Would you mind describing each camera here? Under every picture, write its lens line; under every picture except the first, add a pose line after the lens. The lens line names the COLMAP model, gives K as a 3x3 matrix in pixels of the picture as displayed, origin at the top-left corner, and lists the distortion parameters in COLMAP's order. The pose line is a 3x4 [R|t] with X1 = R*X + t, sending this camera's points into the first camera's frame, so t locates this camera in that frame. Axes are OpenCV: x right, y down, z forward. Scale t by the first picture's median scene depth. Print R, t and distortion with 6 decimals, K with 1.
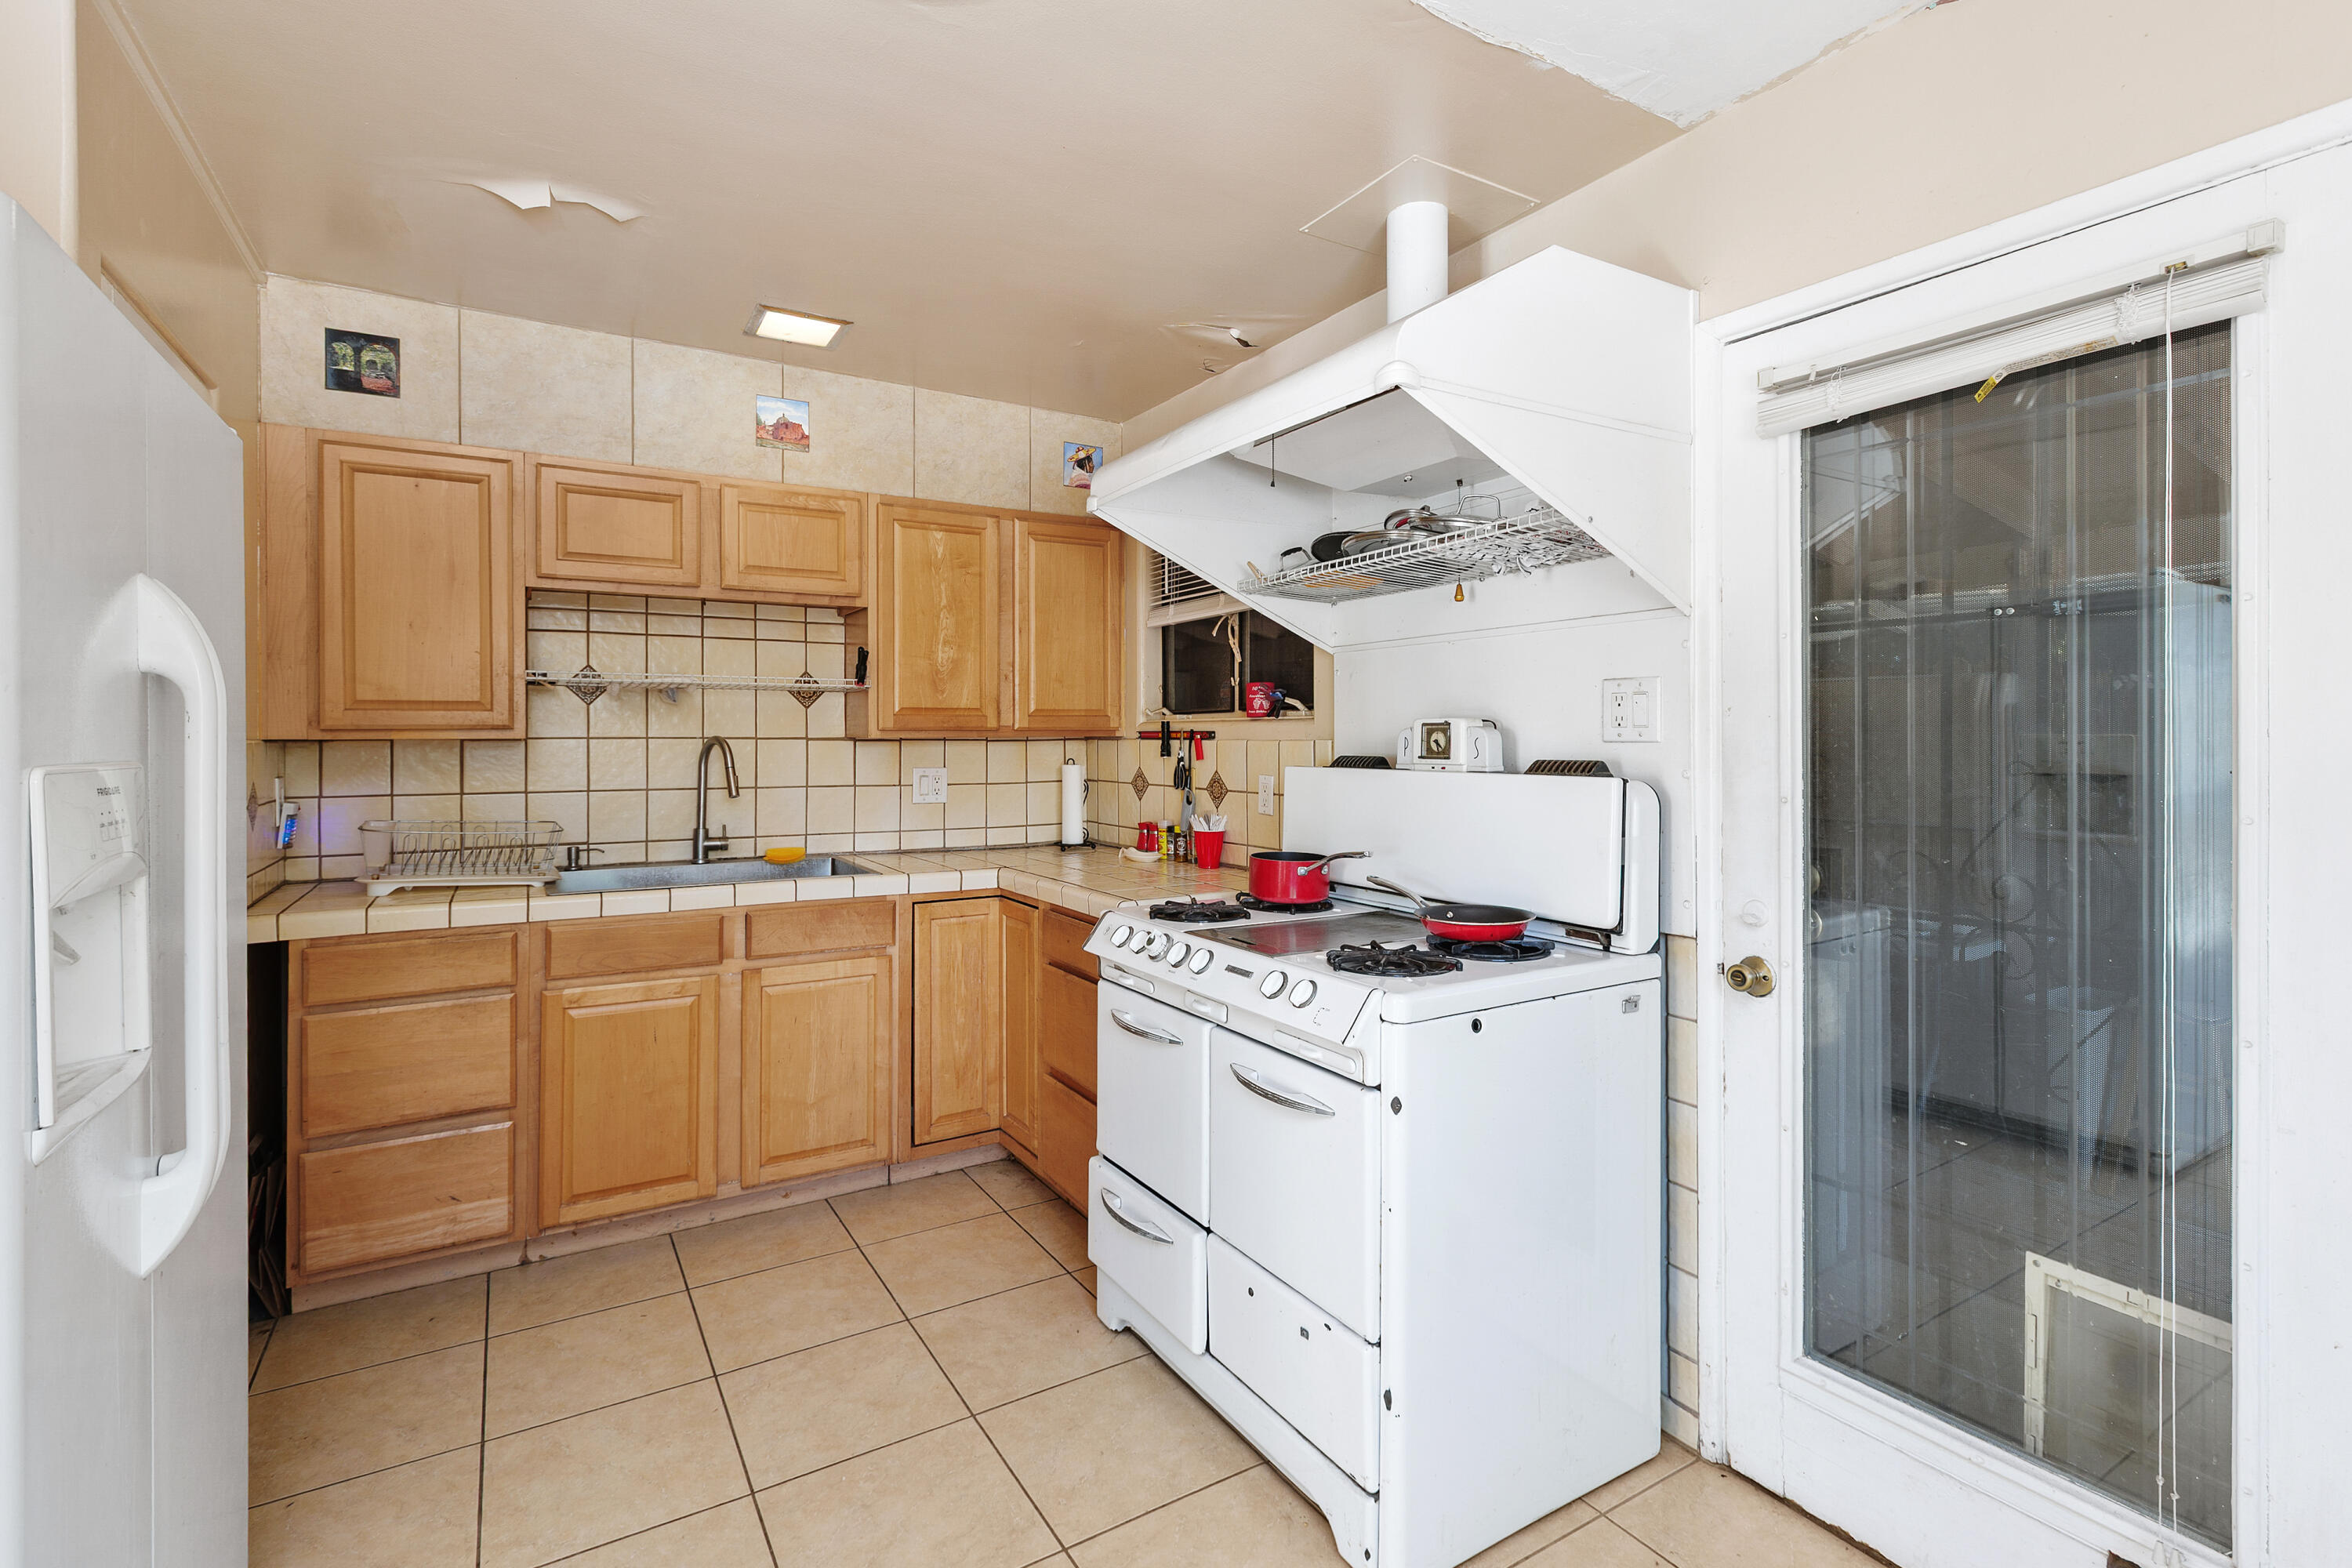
lens RADIAL K [[1078.9, 0, 1188.3], [0, 1078.9, 747.7], [0, 0, 1]] dist [-0.003255, 0.000497]
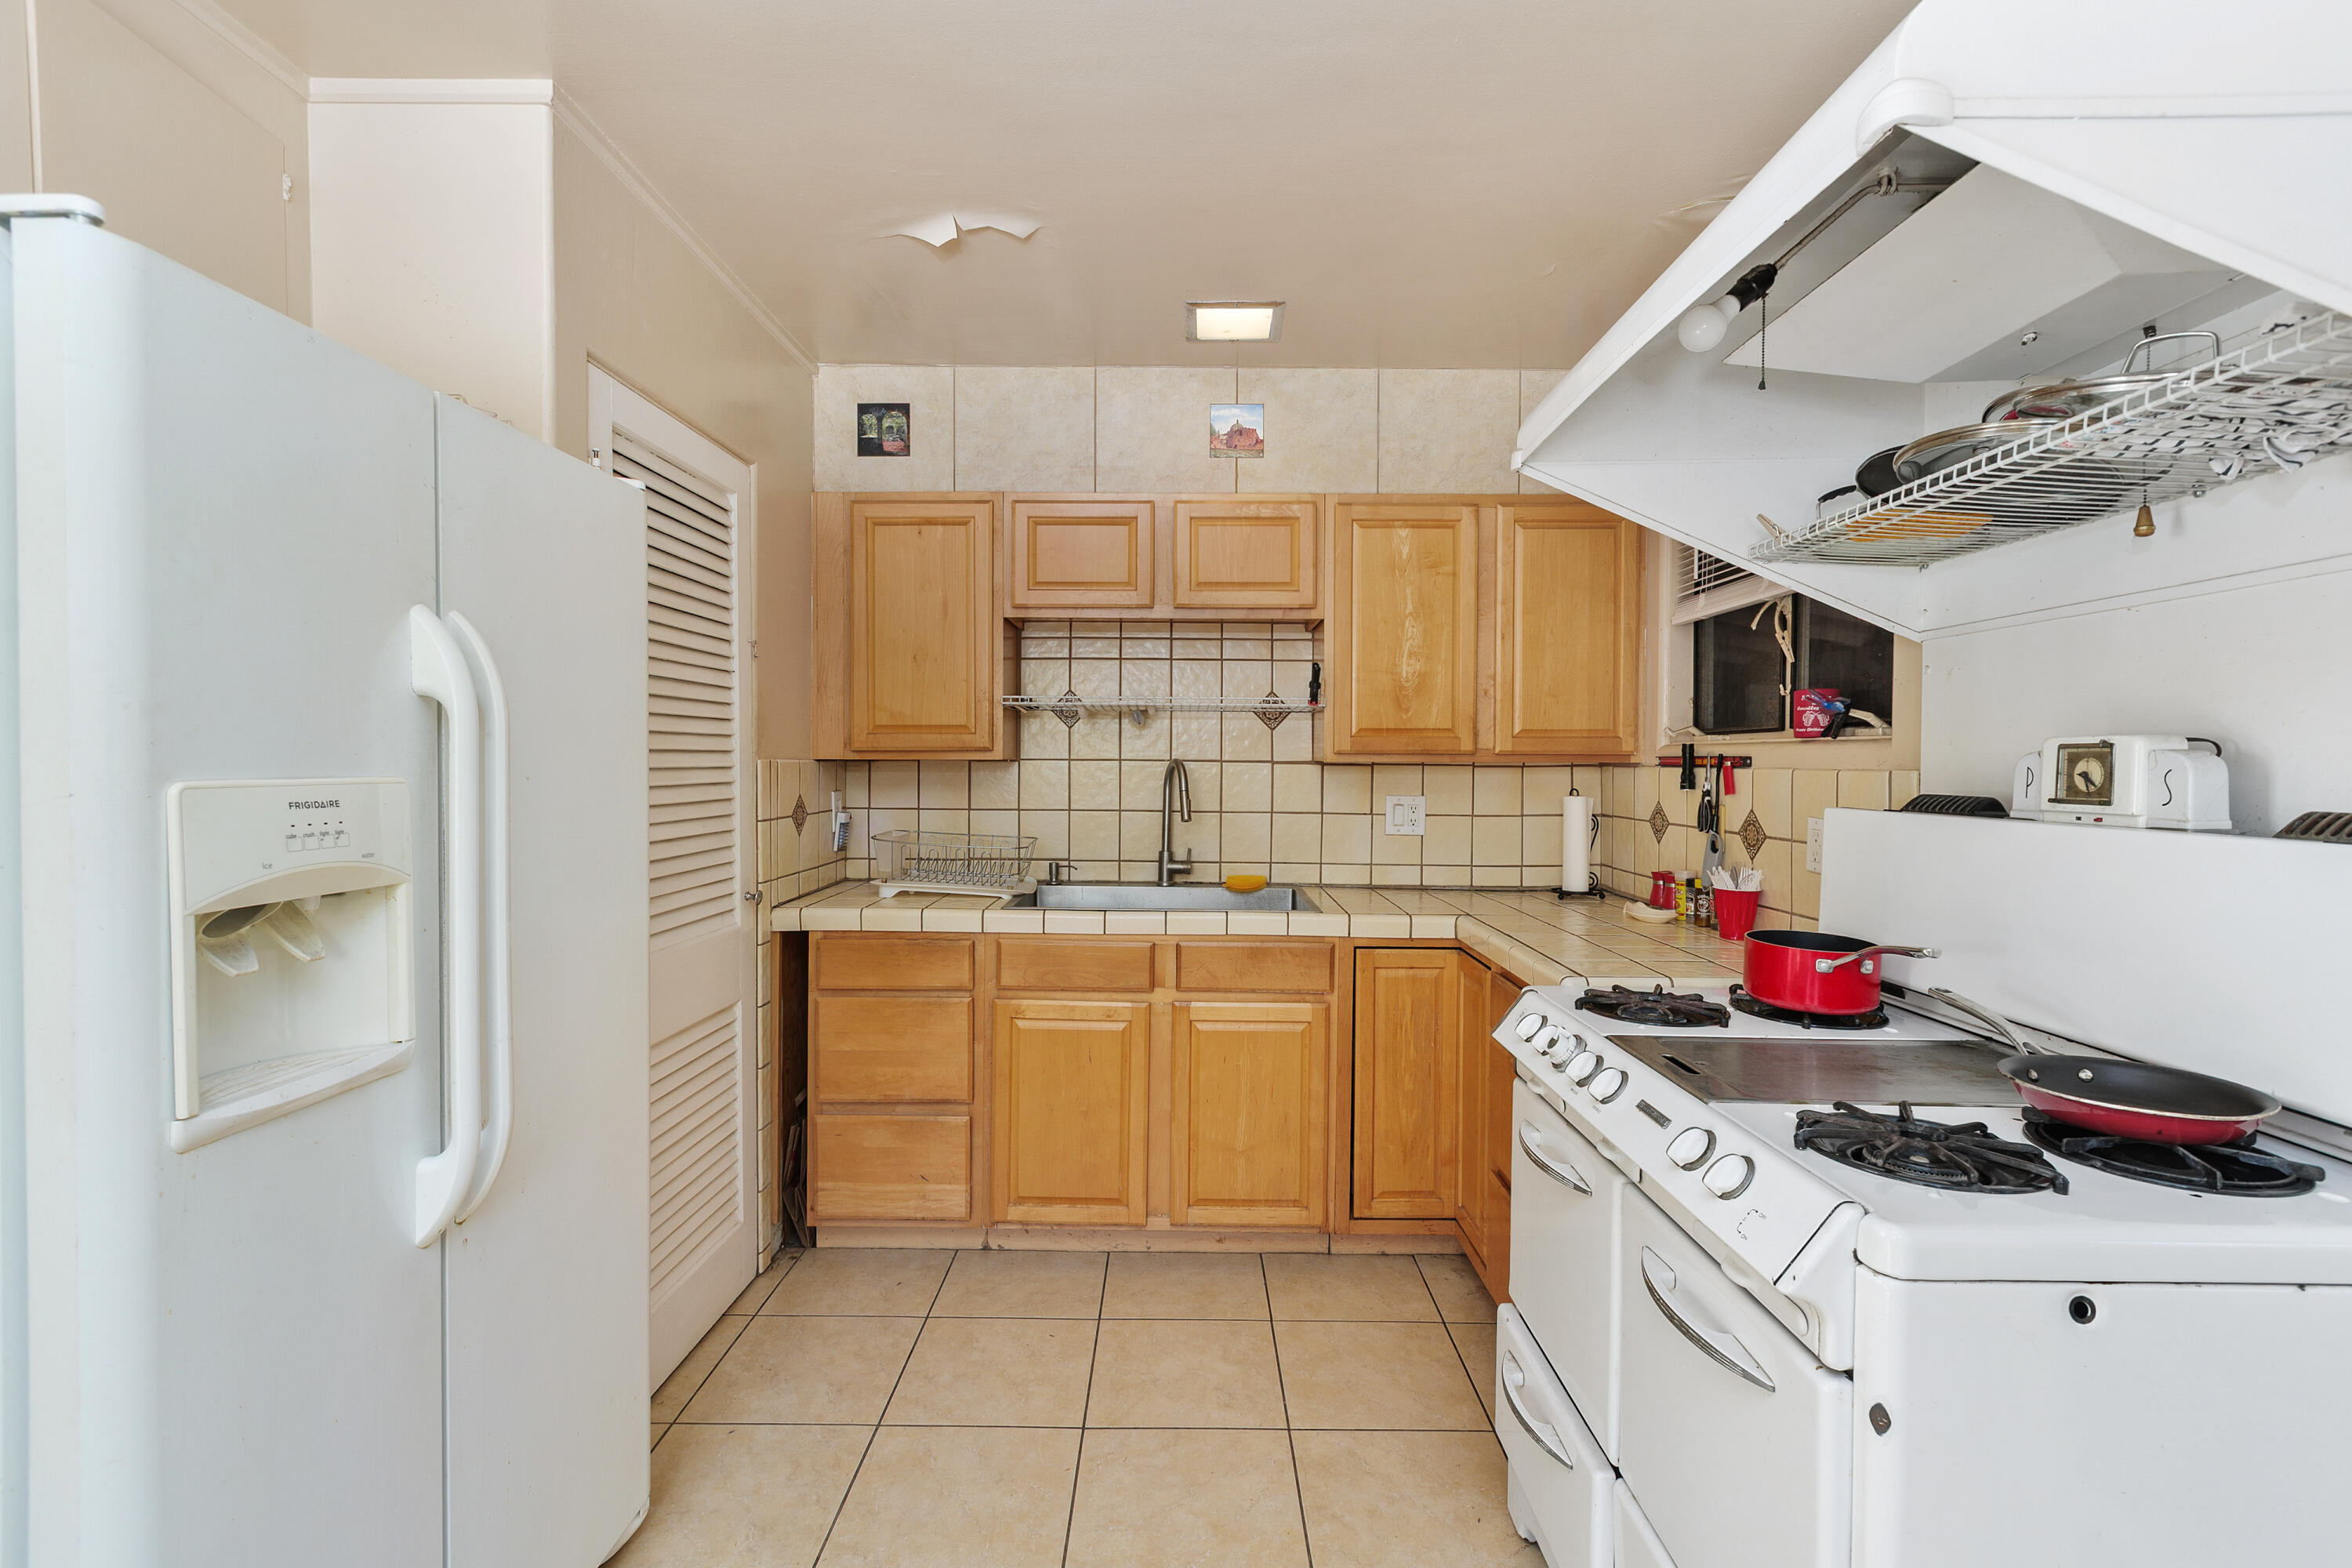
lens RADIAL K [[1078.9, 0, 1165.1], [0, 1078.9, 781.2], [0, 0, 1]] dist [-0.003255, 0.000497]
pose [[0.844557, 0.017508, -0.535179, 0.103433], [-0.013101, 0.999842, 0.012034, -0.002330], [0.535305, -0.003152, 0.844653, 0.194584]]
